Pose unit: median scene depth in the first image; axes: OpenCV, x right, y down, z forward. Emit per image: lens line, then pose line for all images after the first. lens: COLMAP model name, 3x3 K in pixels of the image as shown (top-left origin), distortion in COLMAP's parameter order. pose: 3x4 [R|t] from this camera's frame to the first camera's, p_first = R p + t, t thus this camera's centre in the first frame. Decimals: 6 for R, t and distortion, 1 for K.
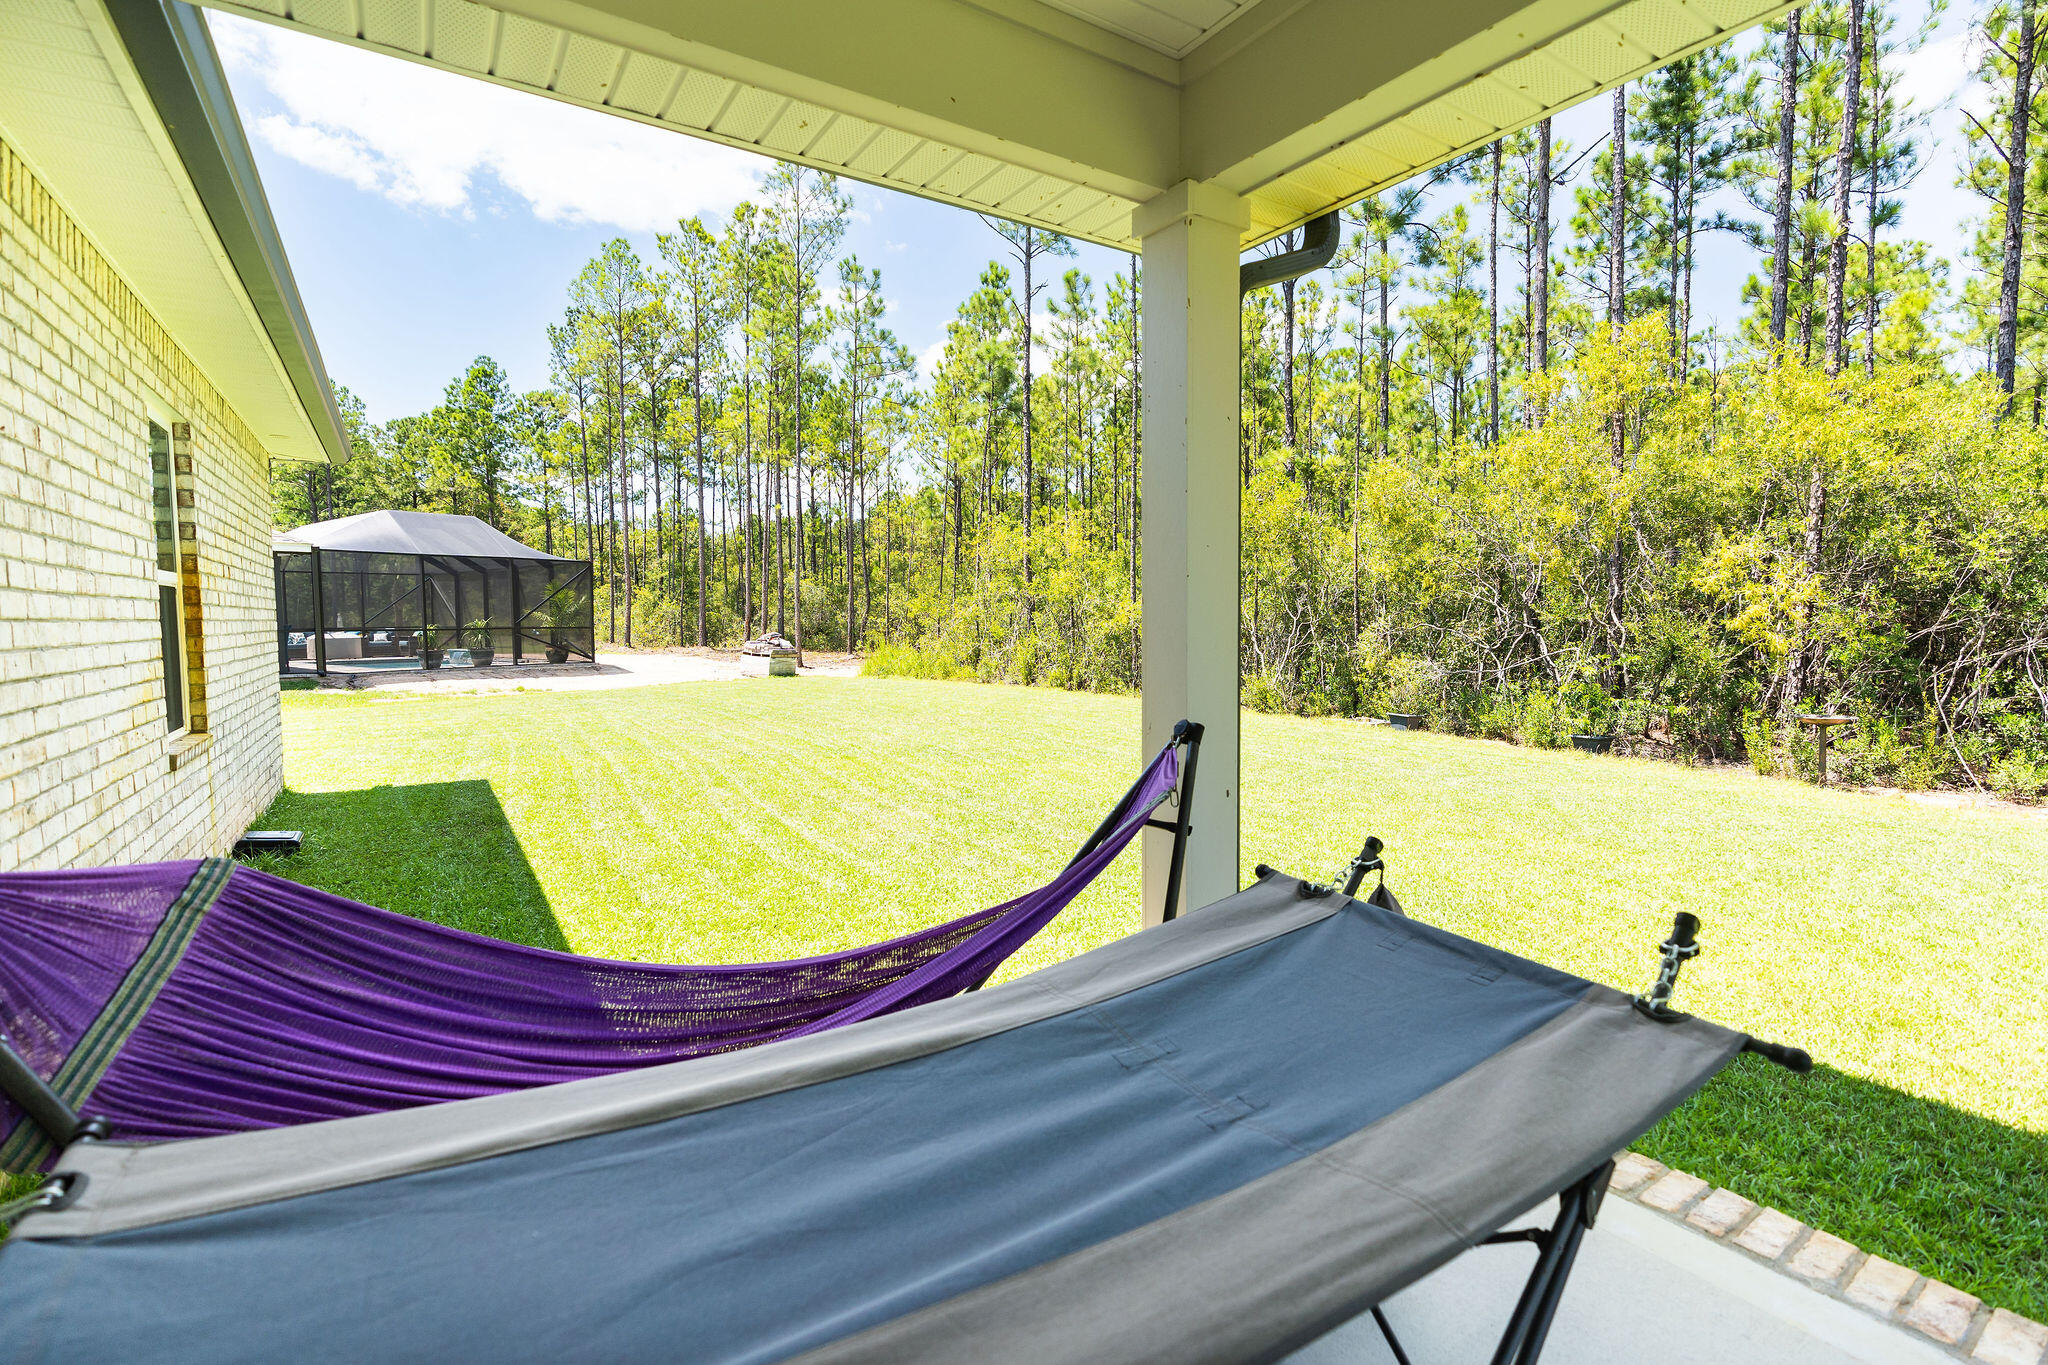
lens RADIAL K [[945.3, 0, 1022.9], [0, 945.3, 663.8], [0, 0, 1]] dist [-0.010253, 0.004217]
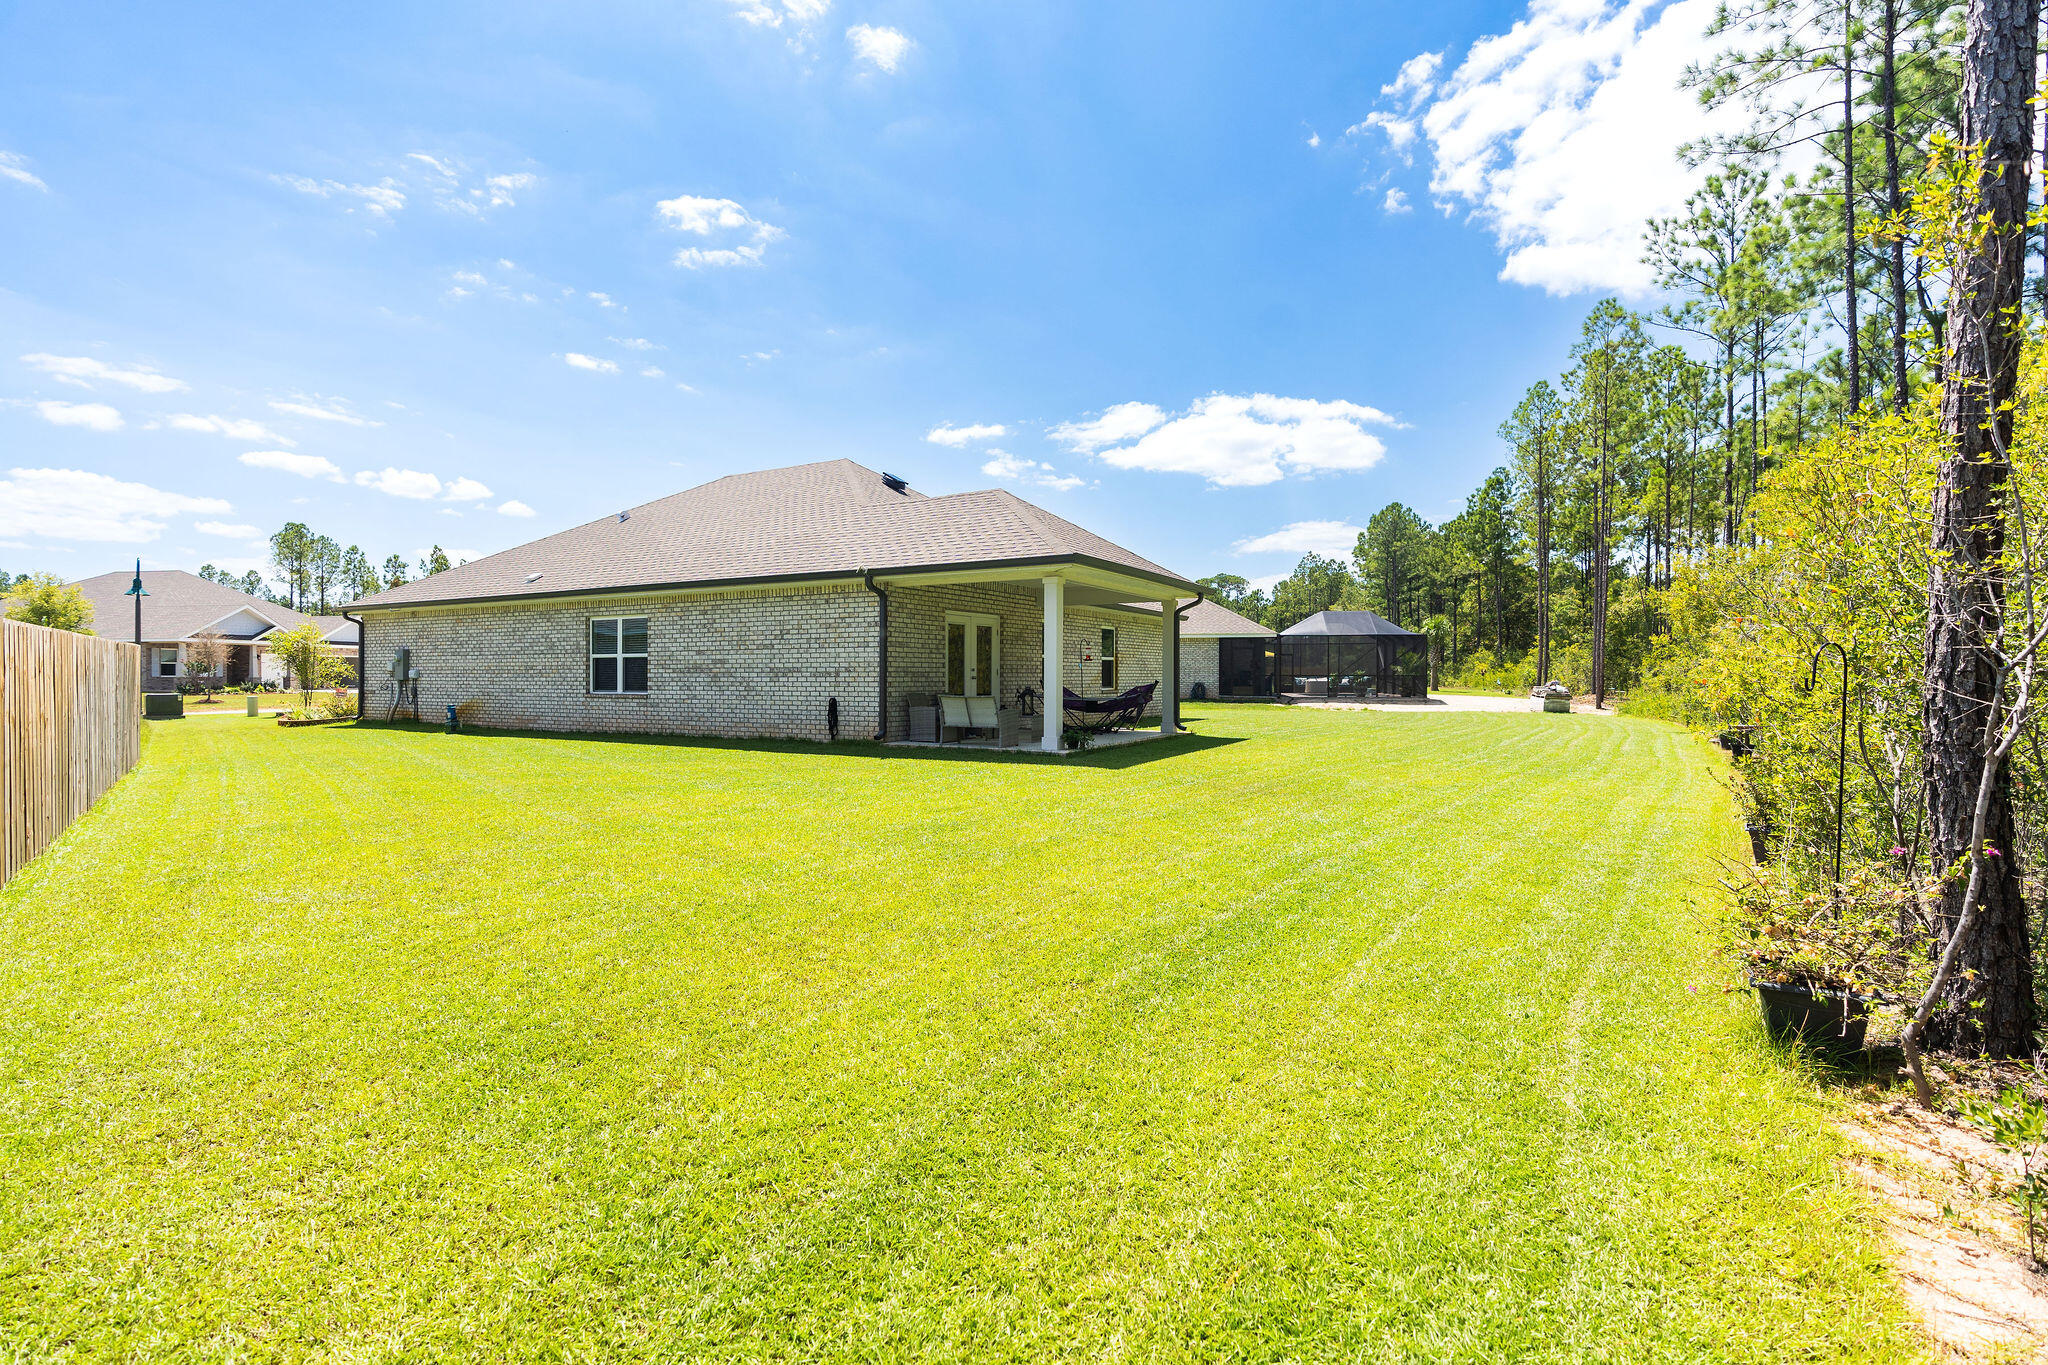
lens RADIAL K [[945.3, 0, 1026.3], [0, 945.3, 679.7], [0, 0, 1]] dist [-0.010253, 0.004217]
pose [[0.456374, 0.011308, -0.889716, 0.571843], [-0.048460, 0.998751, -0.012164, 0.017984], [0.888468, 0.048667, 0.456352, -0.290609]]
